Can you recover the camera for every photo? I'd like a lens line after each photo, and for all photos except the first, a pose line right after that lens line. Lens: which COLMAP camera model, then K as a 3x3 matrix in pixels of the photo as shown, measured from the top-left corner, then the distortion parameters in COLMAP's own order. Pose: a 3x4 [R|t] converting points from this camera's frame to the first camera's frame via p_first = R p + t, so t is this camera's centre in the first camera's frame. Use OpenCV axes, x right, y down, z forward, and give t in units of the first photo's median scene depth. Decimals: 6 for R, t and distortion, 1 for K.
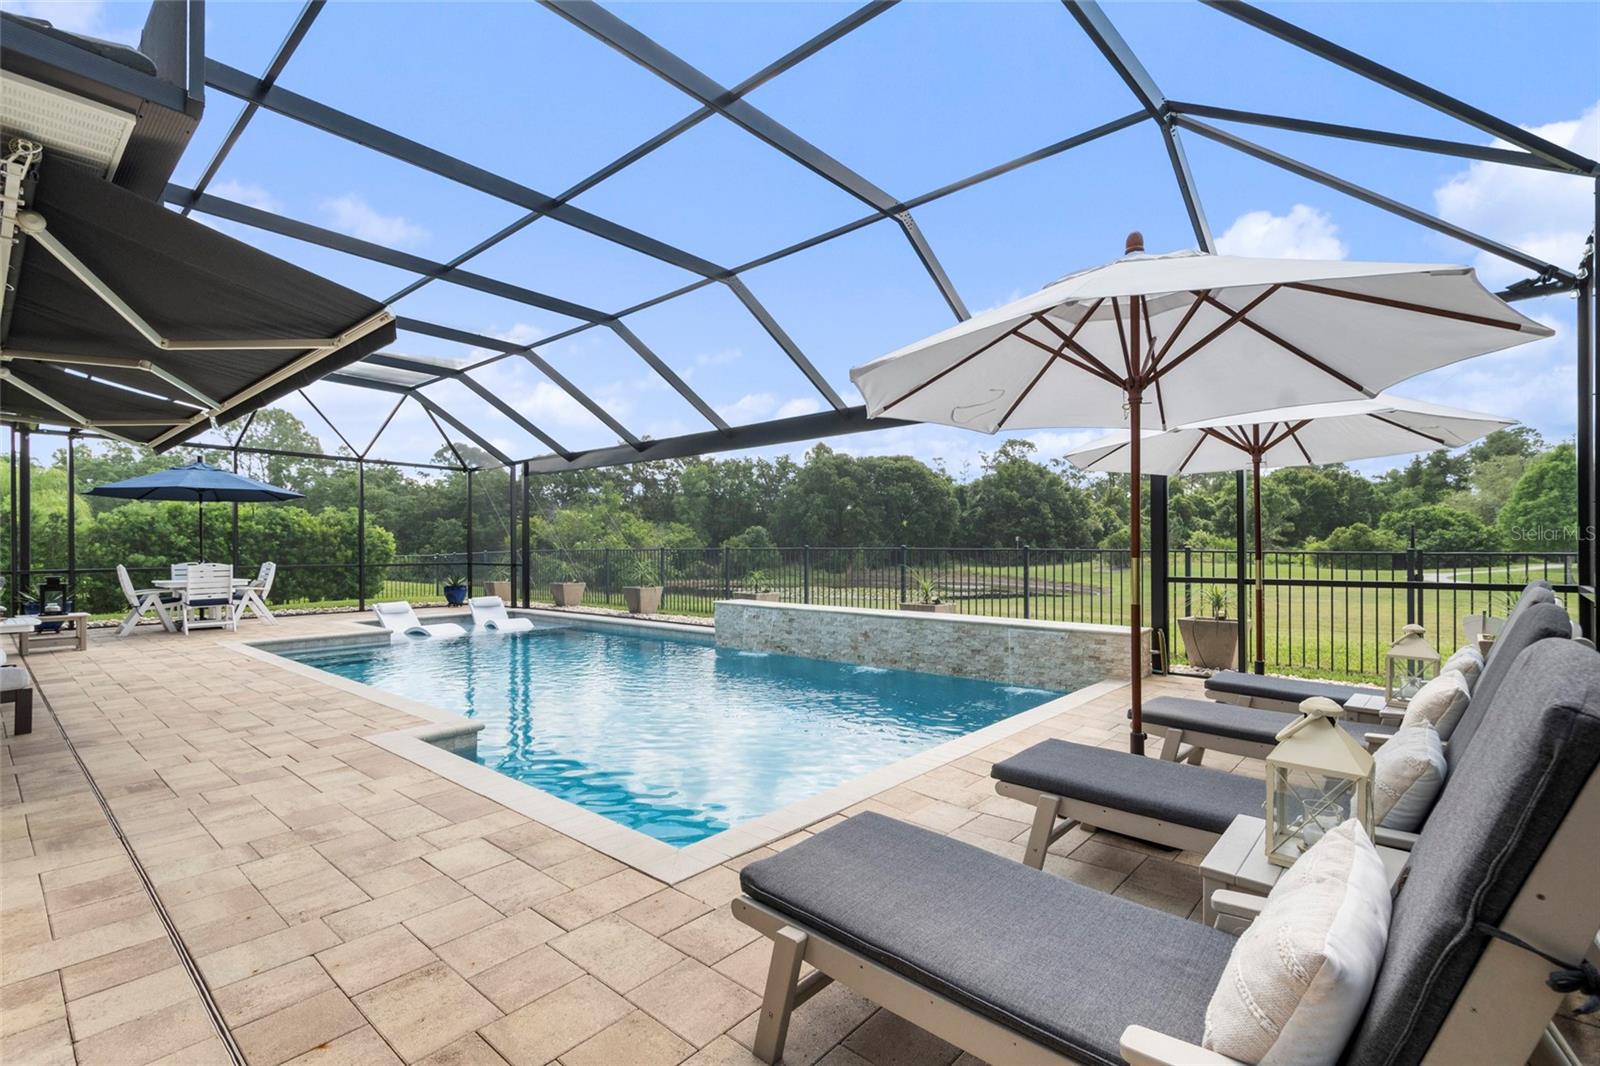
lens RADIAL K [[720.2, 0, 807.1], [0, 720.2, 547.3], [0, 0, 1]] dist [0.012235, -0.000005]
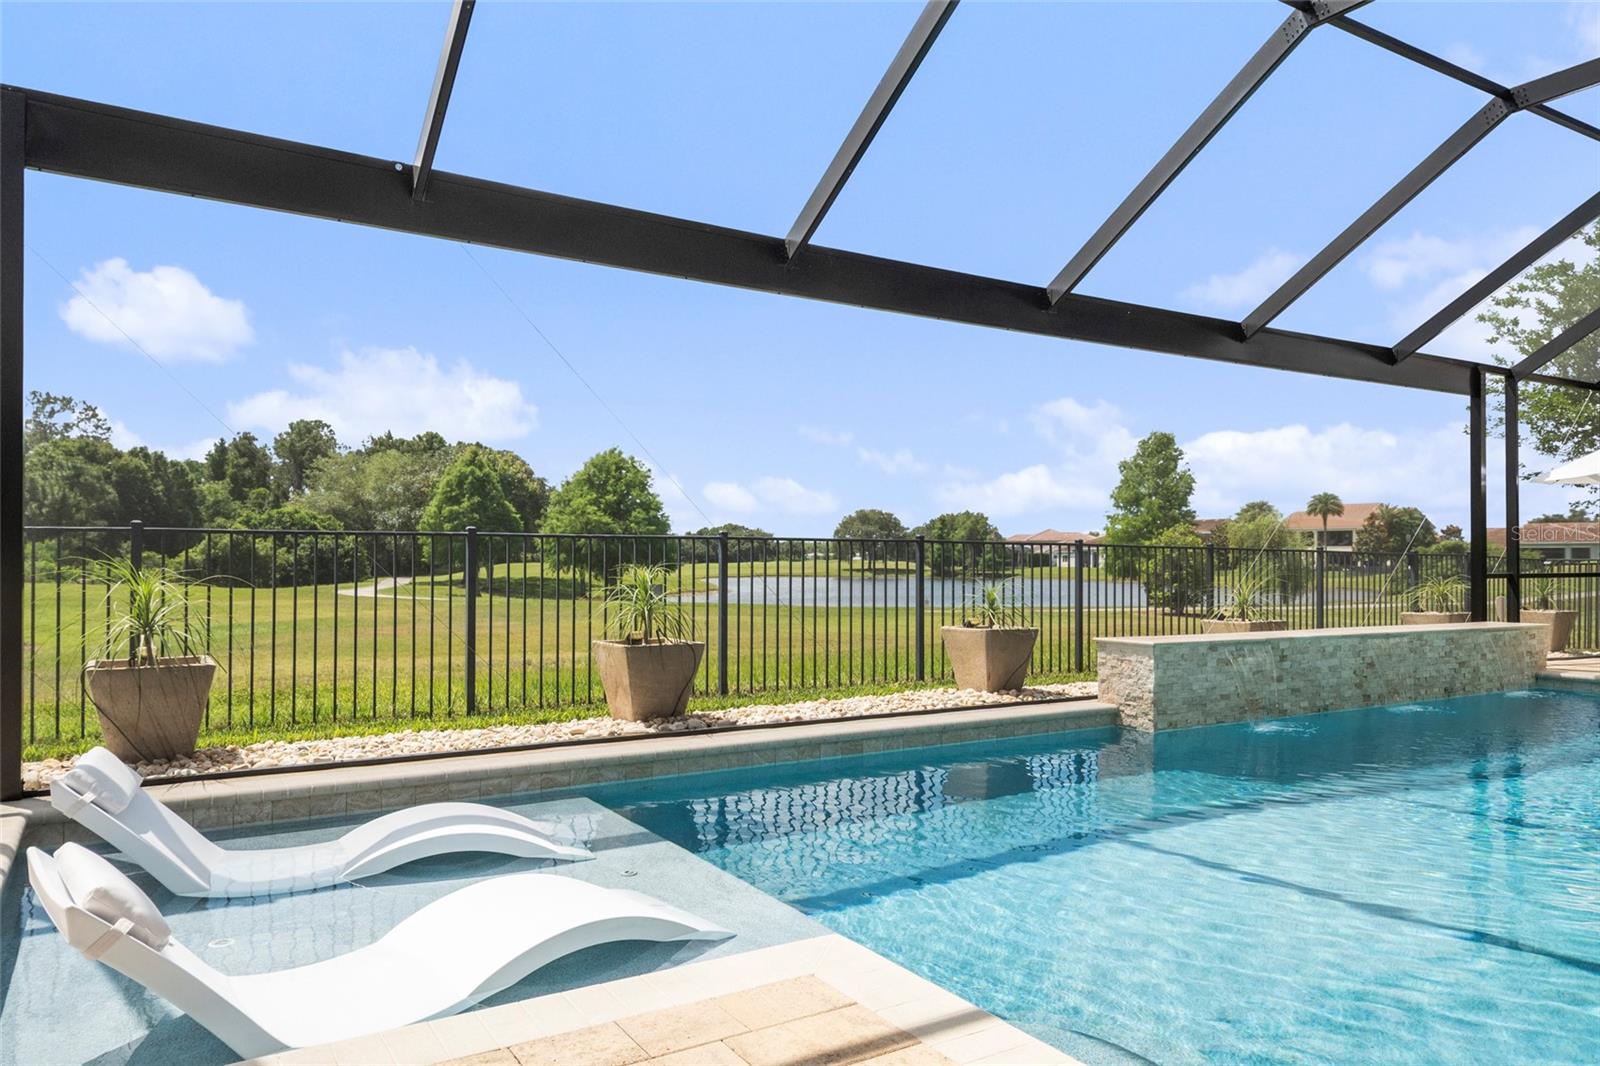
lens RADIAL K [[1078.0, 0, 801.8], [0, 1078.0, 542.8], [0, 0, 1]] dist [0.006516, -0.000874]
pose [[0.301480, 0.019662, 0.953270, -0.110796], [-0.005293, 0.999806, -0.018947, 0.002622], [-0.953458, 0.000666, 0.301525, 0.122281]]
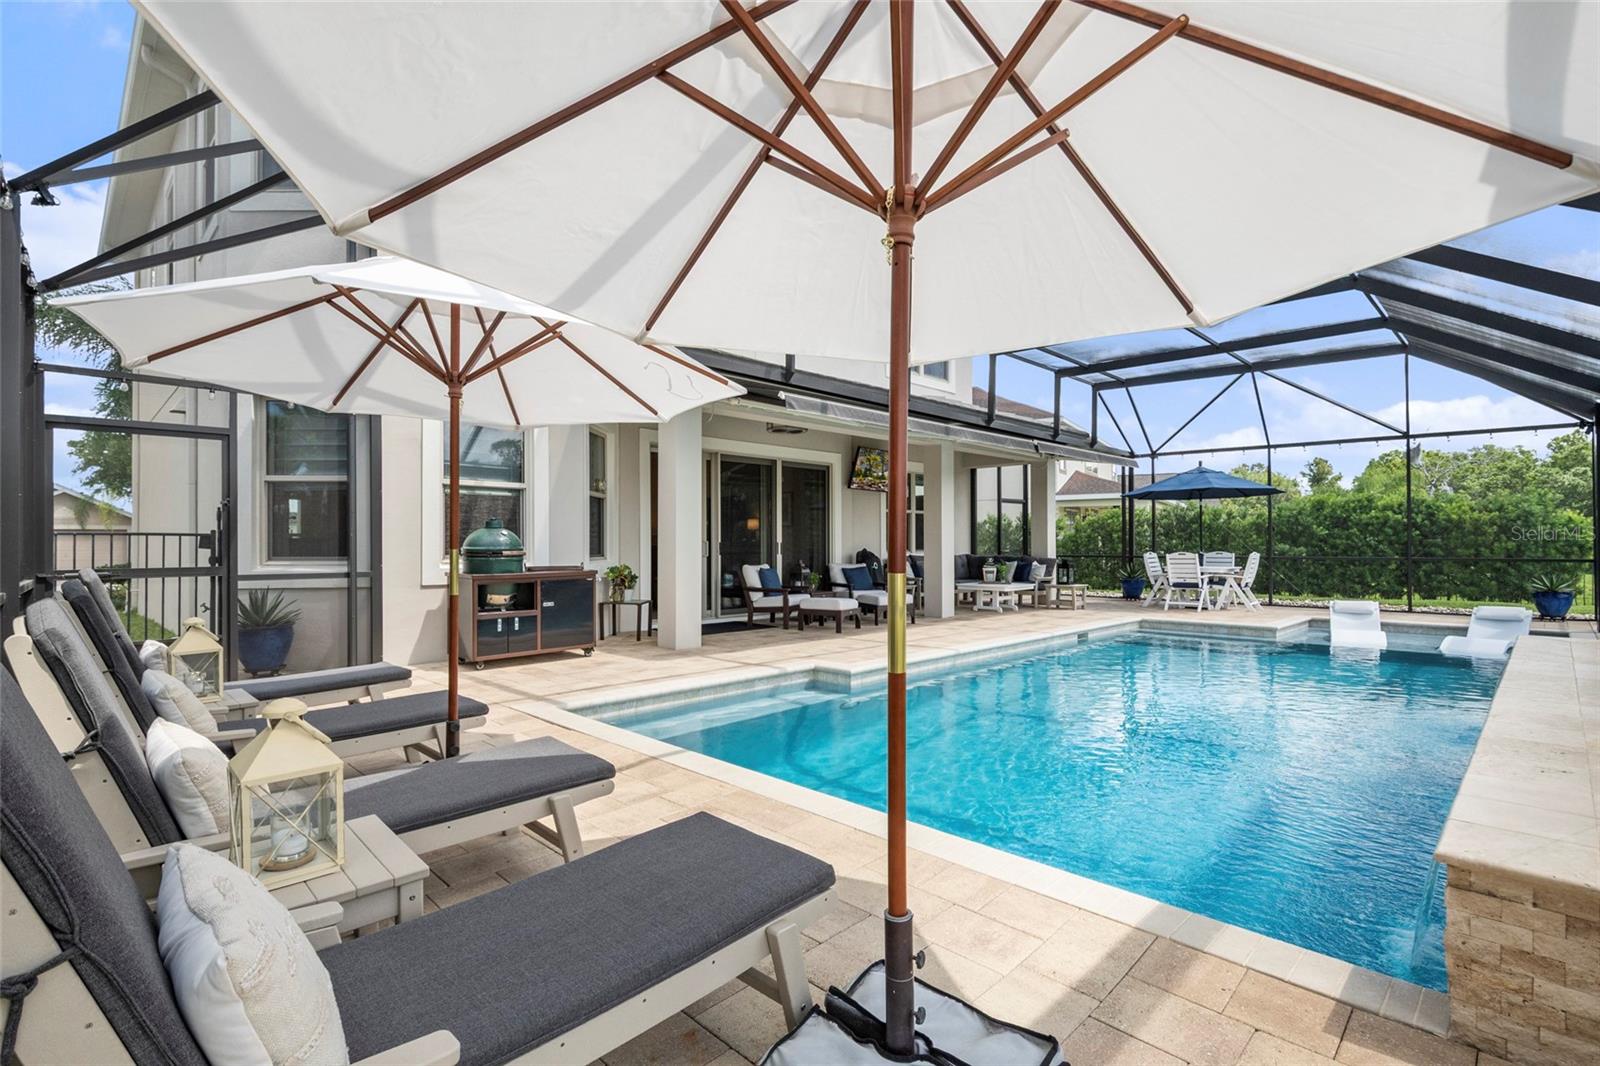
lens RADIAL K [[750.8, 0, 799.4], [0, 750.8, 539.4], [0, 0, 1]] dist [-0.000038, -0.001038]
pose [[-0.074173, -0.001110, -0.997245, 0.058590], [0.005242, 0.999985, -0.001503, -0.000107], [0.997232, -0.005339, -0.074166, 0.061307]]
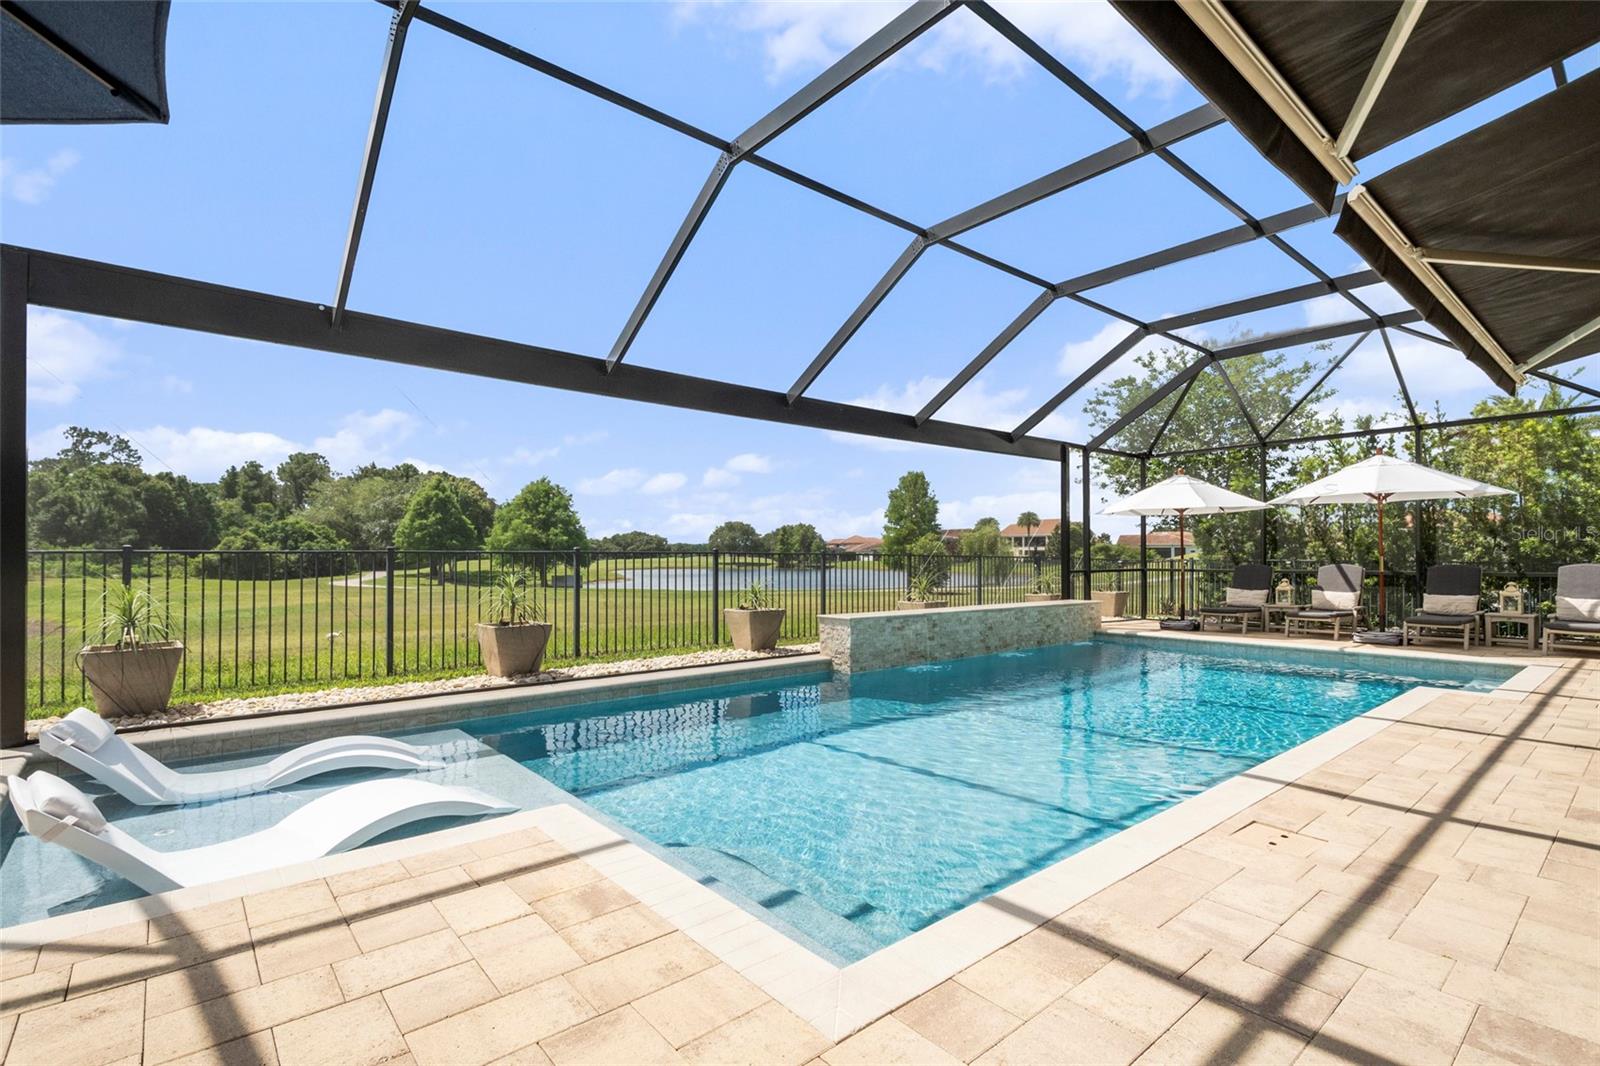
lens RADIAL K [[745.3, 0, 806.0], [0, 745.3, 551.1], [0, 0, 1]] dist [0.009720, -0.007682]
pose [[0.149028, 0.010582, 0.988776, -0.115472], [-0.000632, 0.999944, -0.010607, 0.001219], [-0.988833, 0.000956, 0.149026, 0.112444]]
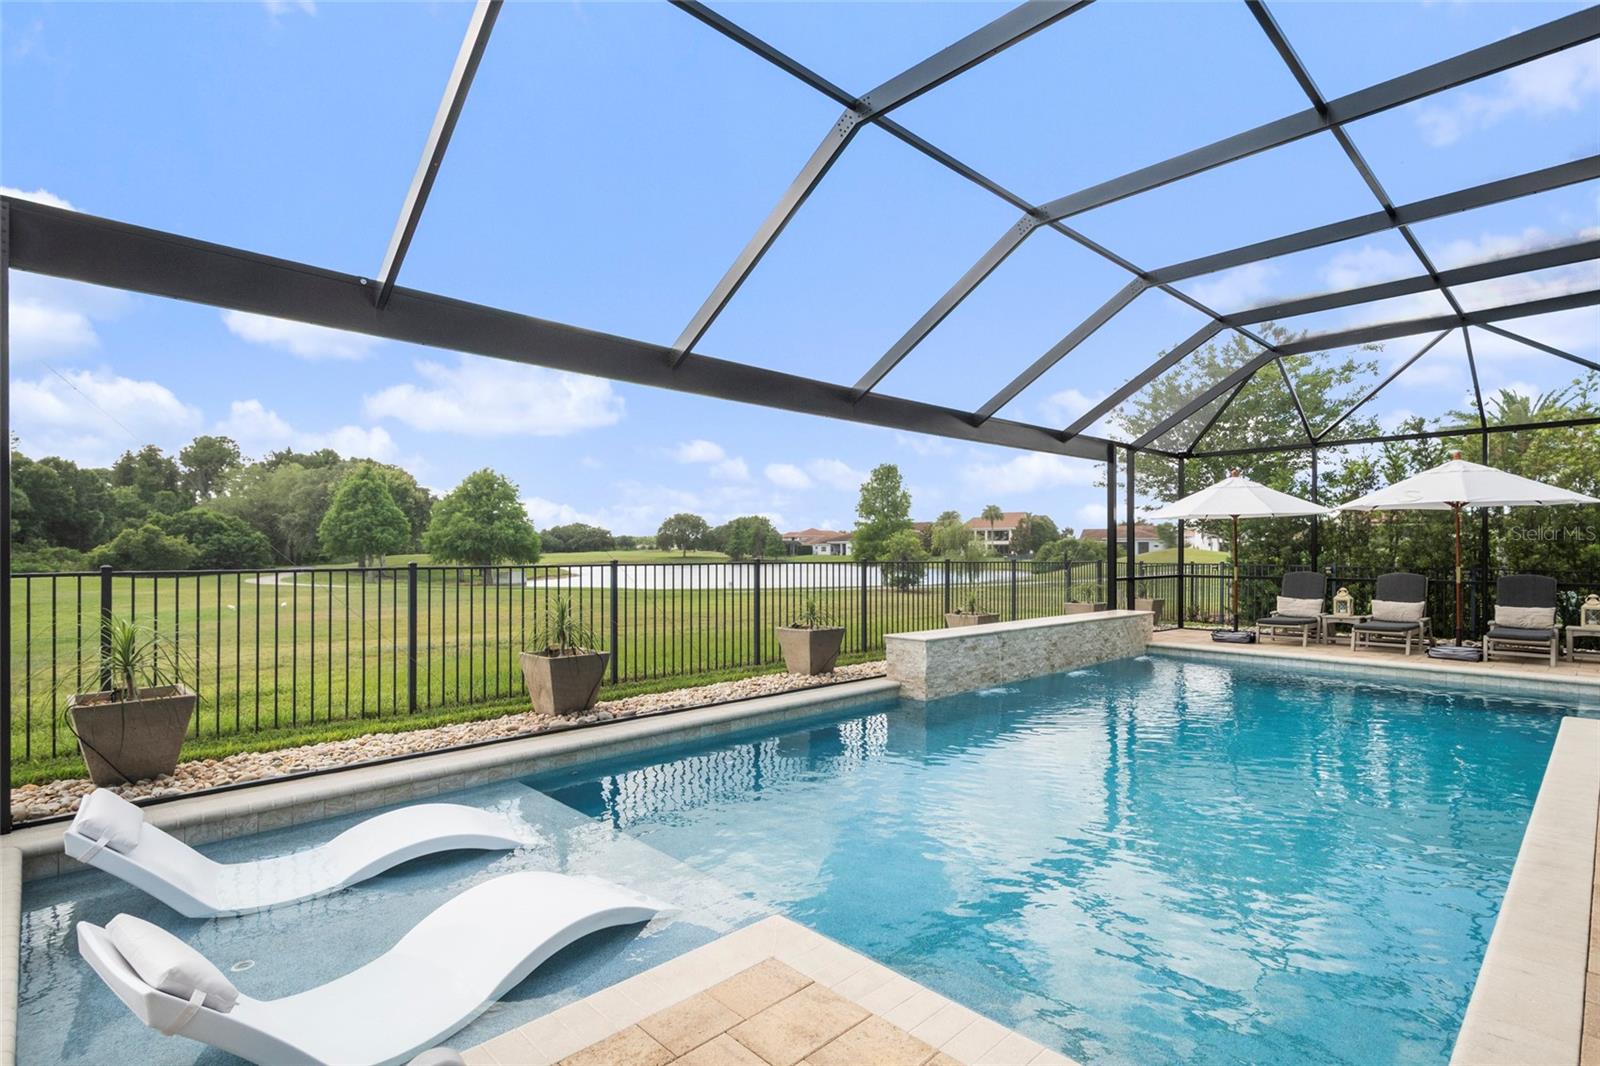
lens RADIAL K [[781.1, 0, 805.4], [0, 781.1, 548.6], [0, 0, 1]] dist [0.003917, -0.000823]
pose [[0.087302, 0.005184, 0.996168, -0.110815], [-0.001882, 0.999986, -0.005039, -0.001239], [-0.996180, -0.001435, 0.087311, 0.127665]]
